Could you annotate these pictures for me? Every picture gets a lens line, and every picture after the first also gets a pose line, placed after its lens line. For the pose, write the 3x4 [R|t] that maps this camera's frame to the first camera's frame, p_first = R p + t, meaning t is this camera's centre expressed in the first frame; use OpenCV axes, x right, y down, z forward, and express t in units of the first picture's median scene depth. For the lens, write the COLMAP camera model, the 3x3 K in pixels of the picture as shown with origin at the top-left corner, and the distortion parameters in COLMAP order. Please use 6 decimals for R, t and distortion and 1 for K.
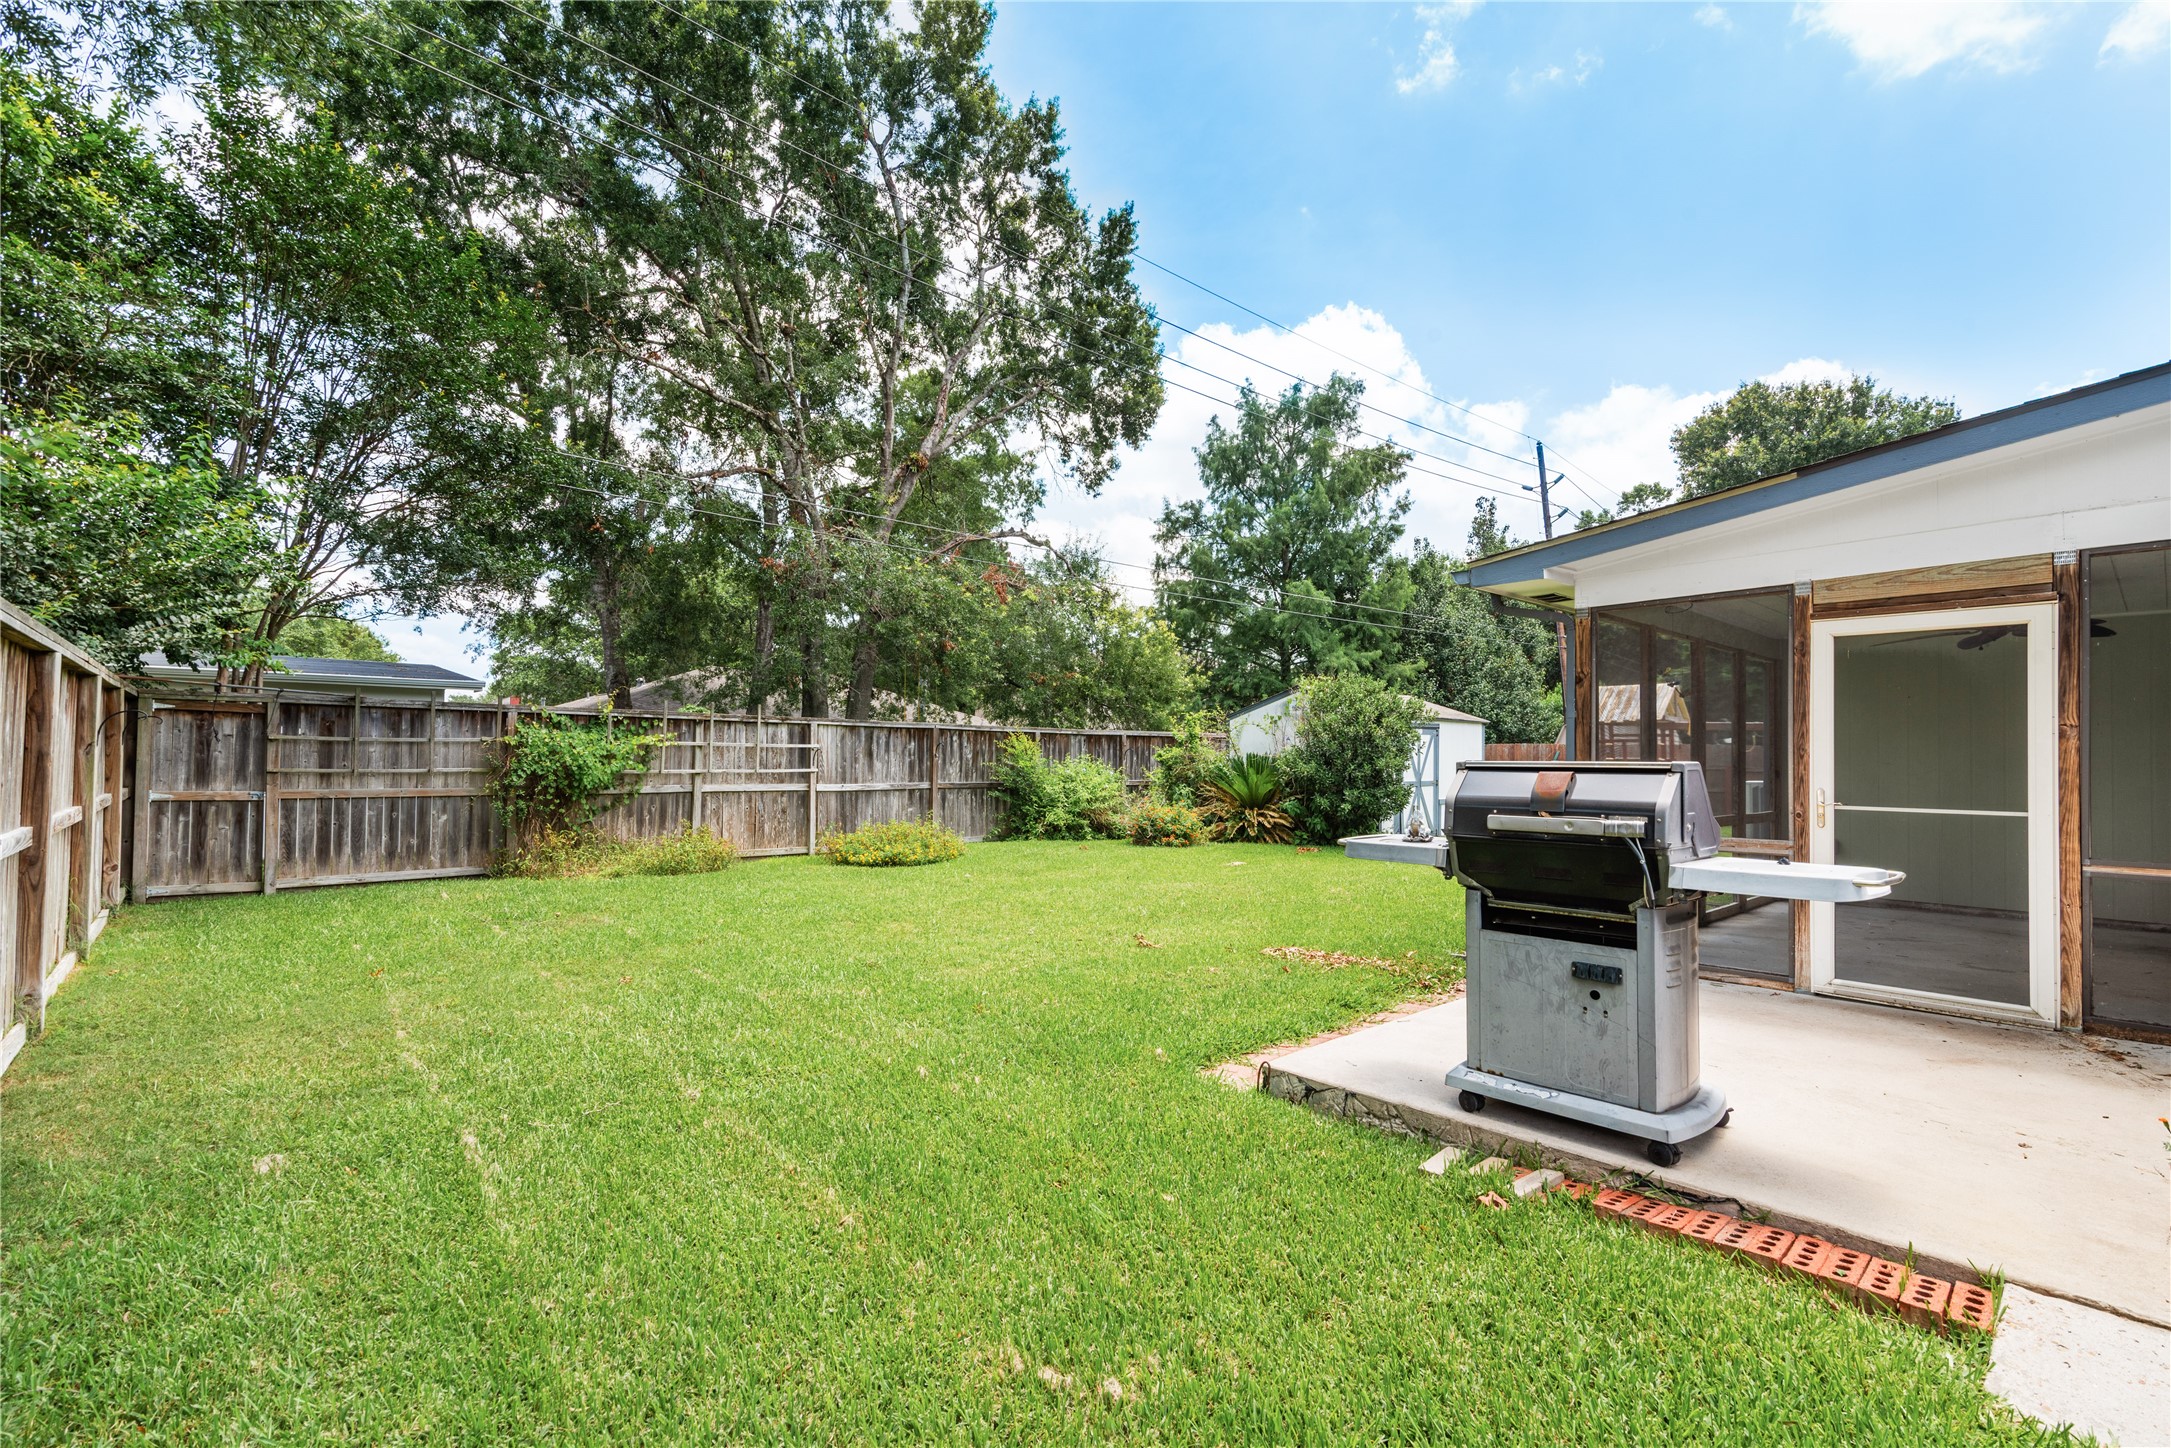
lens RADIAL K [[990.5, 0, 1077.2], [0, 990.5, 727.5], [0, 0, 1]] dist [0.015940, 0.000592]
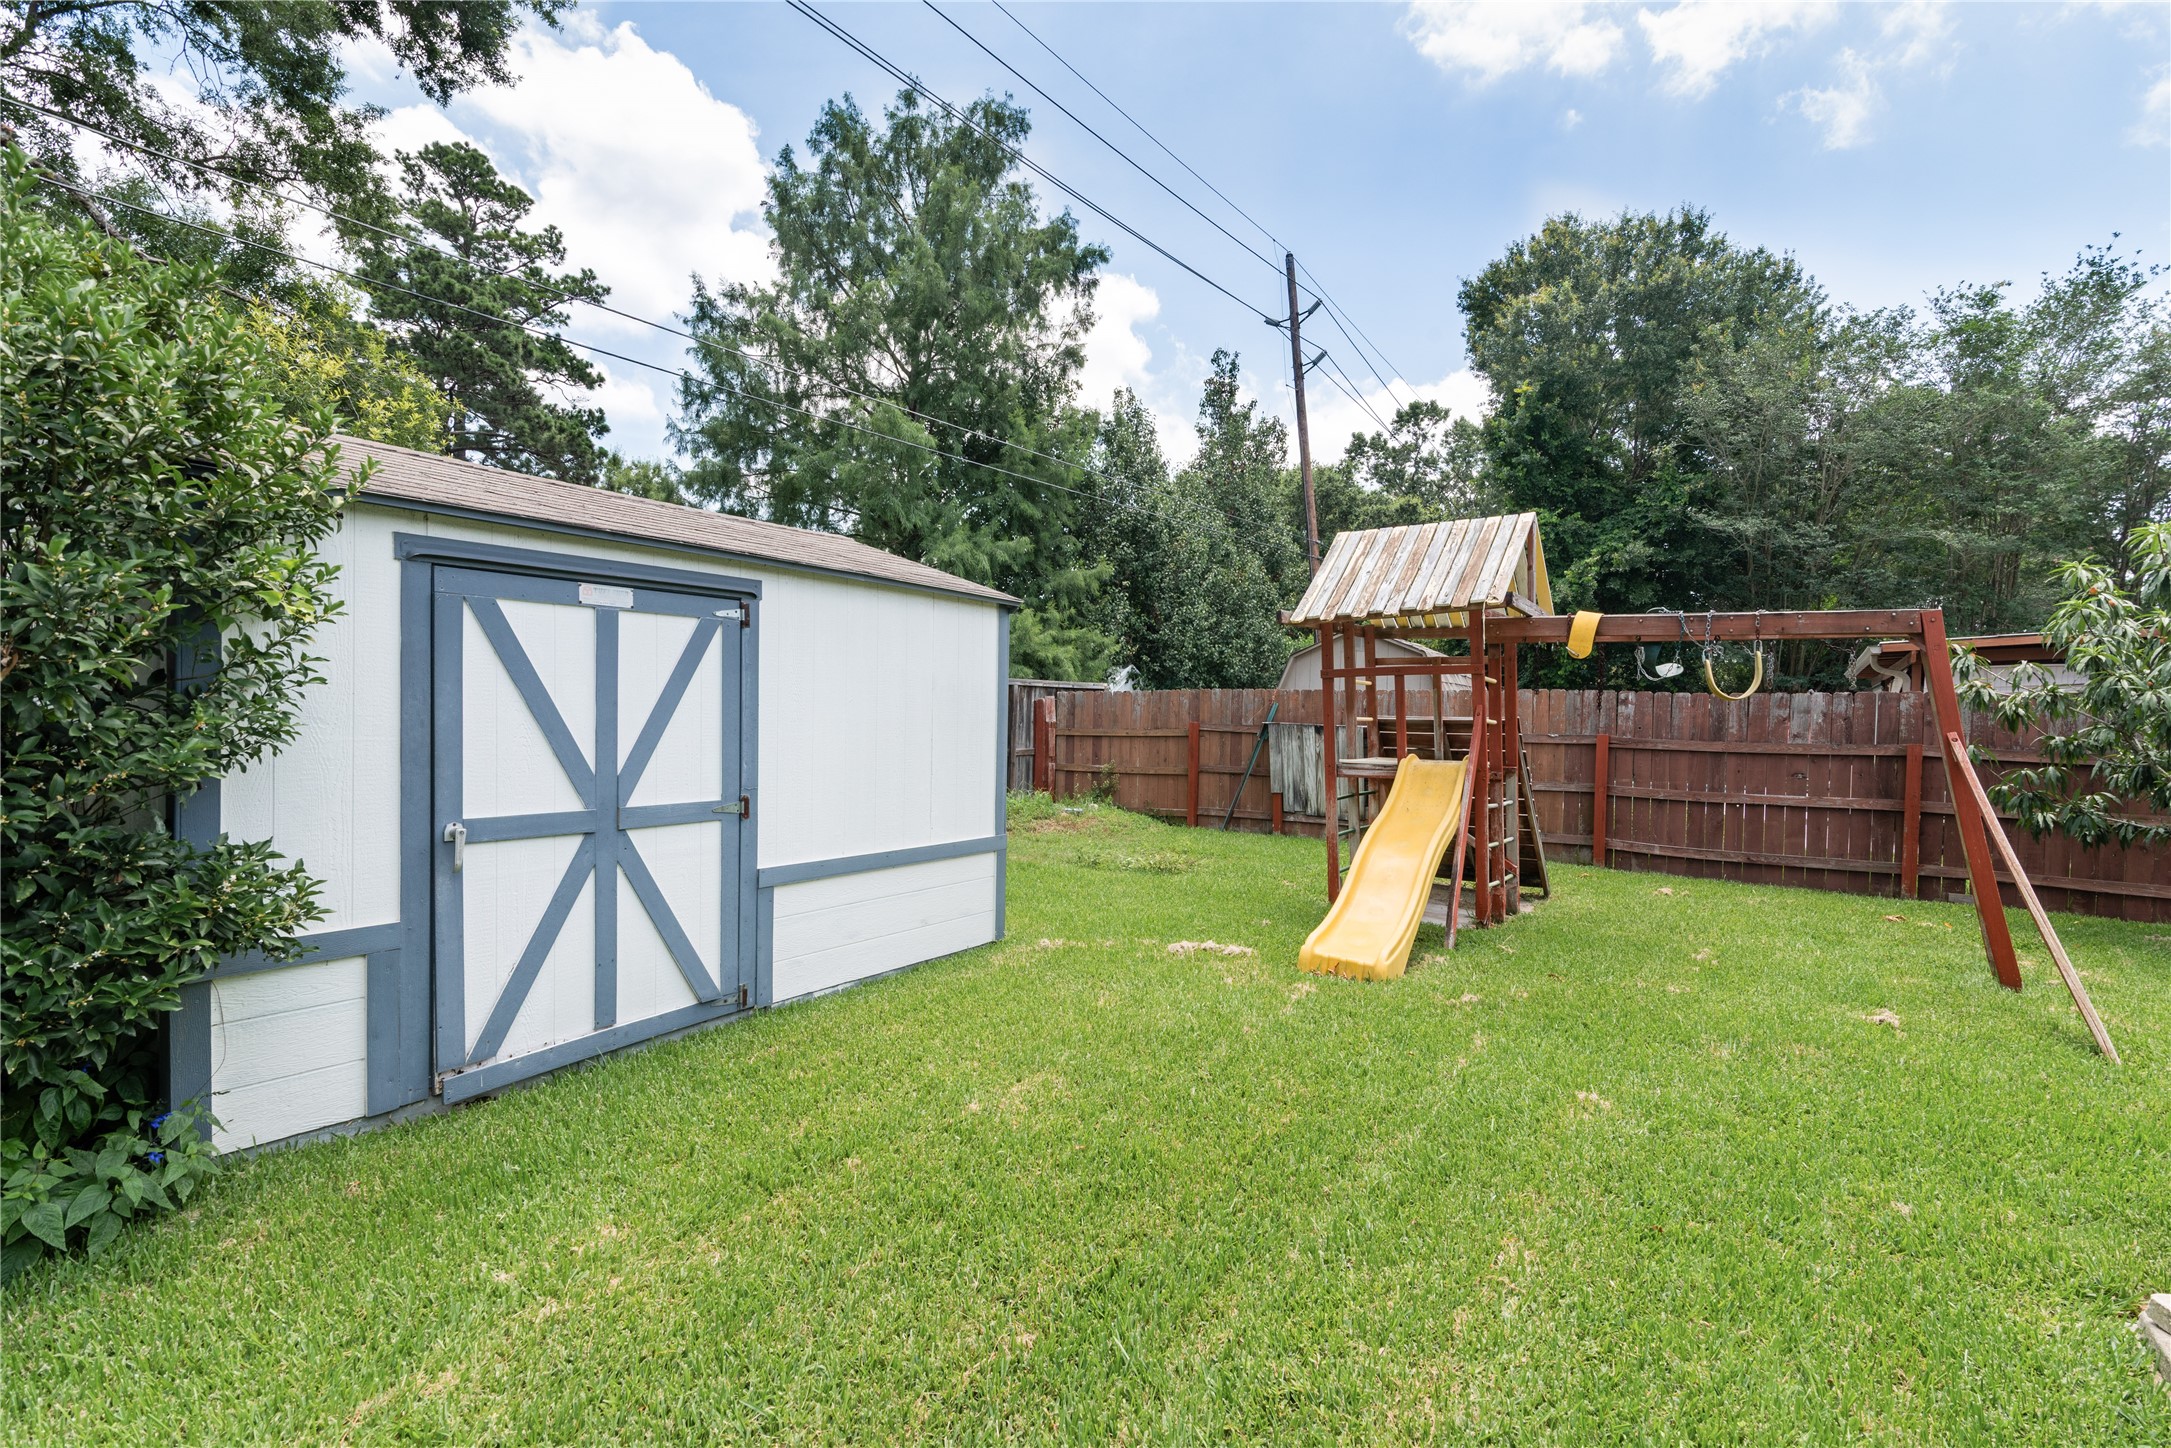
lens RADIAL K [[990.5, 0, 1087.7], [0, 990.5, 726.4], [0, 0, 1]] dist [0.015940, 0.000592]
pose [[0.978877, 0.002829, 0.204431, 0.194205], [-0.010711, 0.999241, 0.037456, 0.011577], [-0.204169, -0.038855, 0.978164, 0.357170]]
